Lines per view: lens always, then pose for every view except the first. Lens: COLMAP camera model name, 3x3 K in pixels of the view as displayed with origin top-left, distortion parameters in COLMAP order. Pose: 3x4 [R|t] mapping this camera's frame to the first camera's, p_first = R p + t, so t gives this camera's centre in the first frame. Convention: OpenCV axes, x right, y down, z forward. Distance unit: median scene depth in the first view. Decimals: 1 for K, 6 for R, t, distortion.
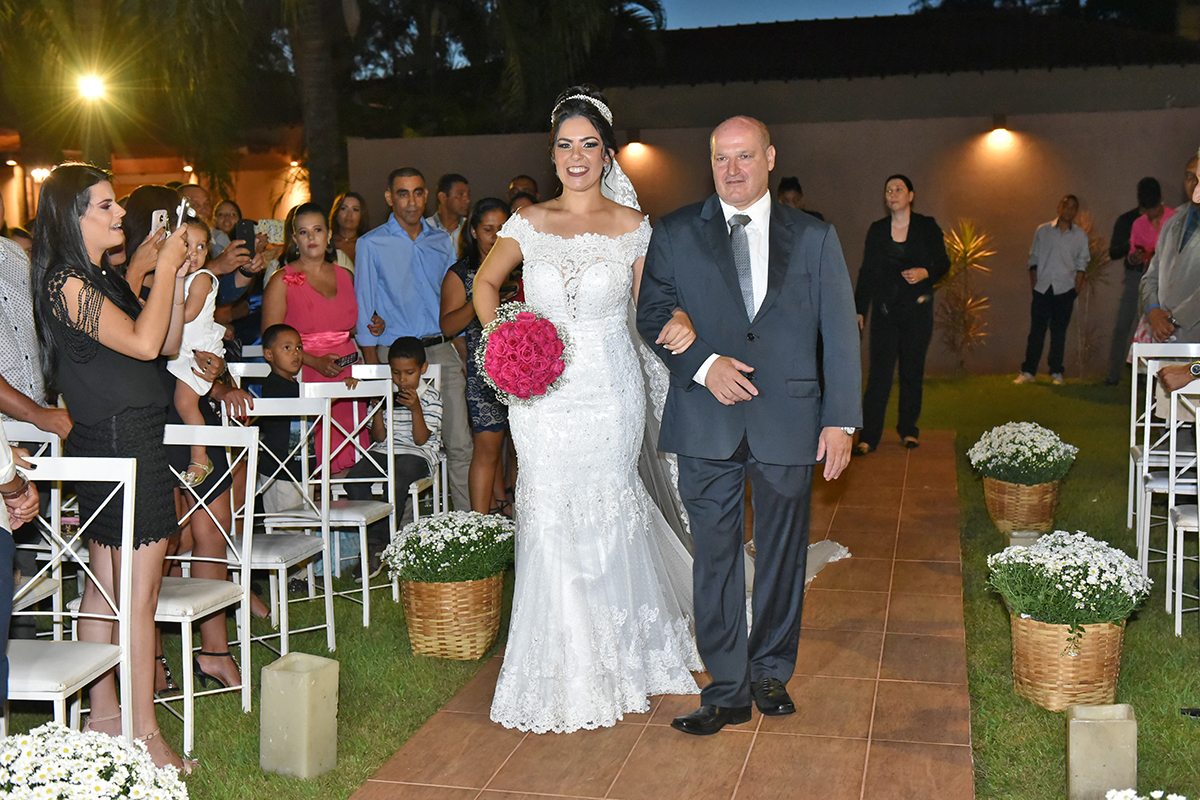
lens RADIAL K [[1449.4, 0, 600.0], [0, 1449.4, 400.0], [0, 0, 1]] dist [0.008536, -0.003667]
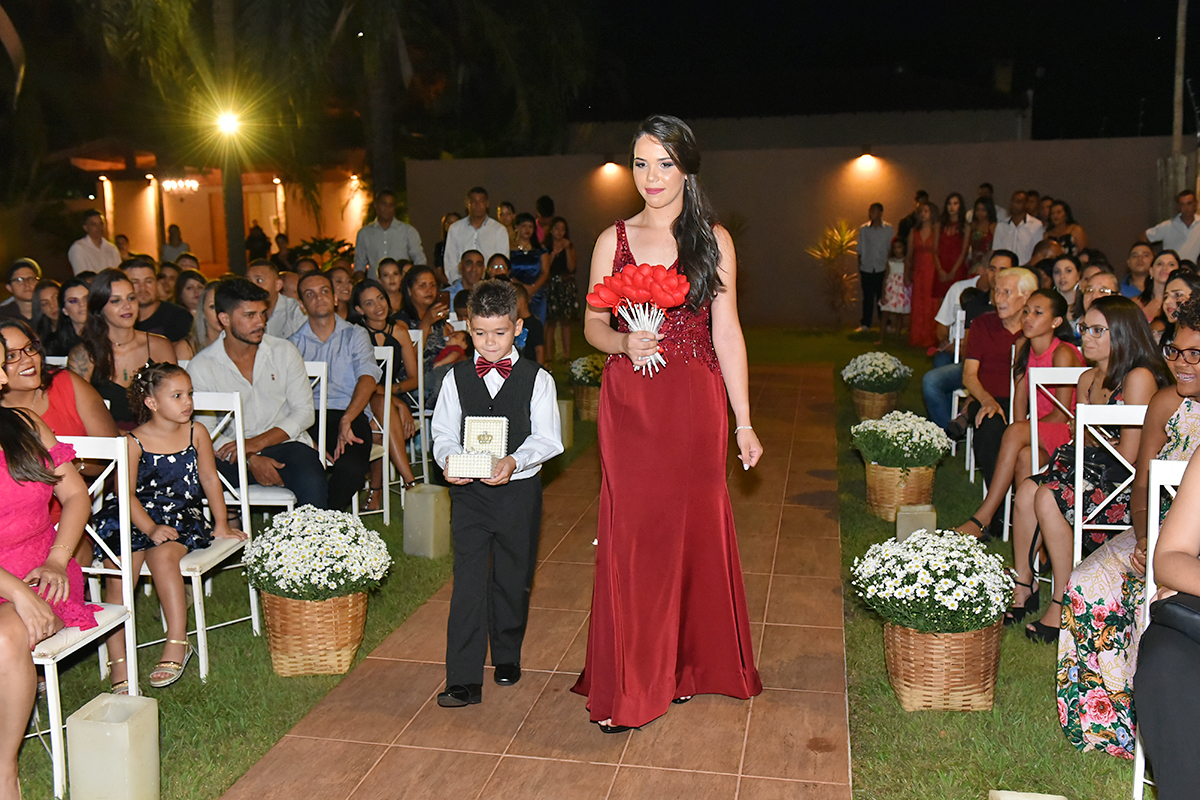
lens RADIAL K [[1125.9, 0, 600.0], [0, 1125.9, 400.0], [0, 0, 1]] dist [-0.012068, -0.000092]
pose [[0.999459, -0.002180, 0.032829, -0.036481], [0.001089, 0.999448, 0.033213, 0.026556], [-0.032884, -0.033159, 0.998909, -0.165711]]
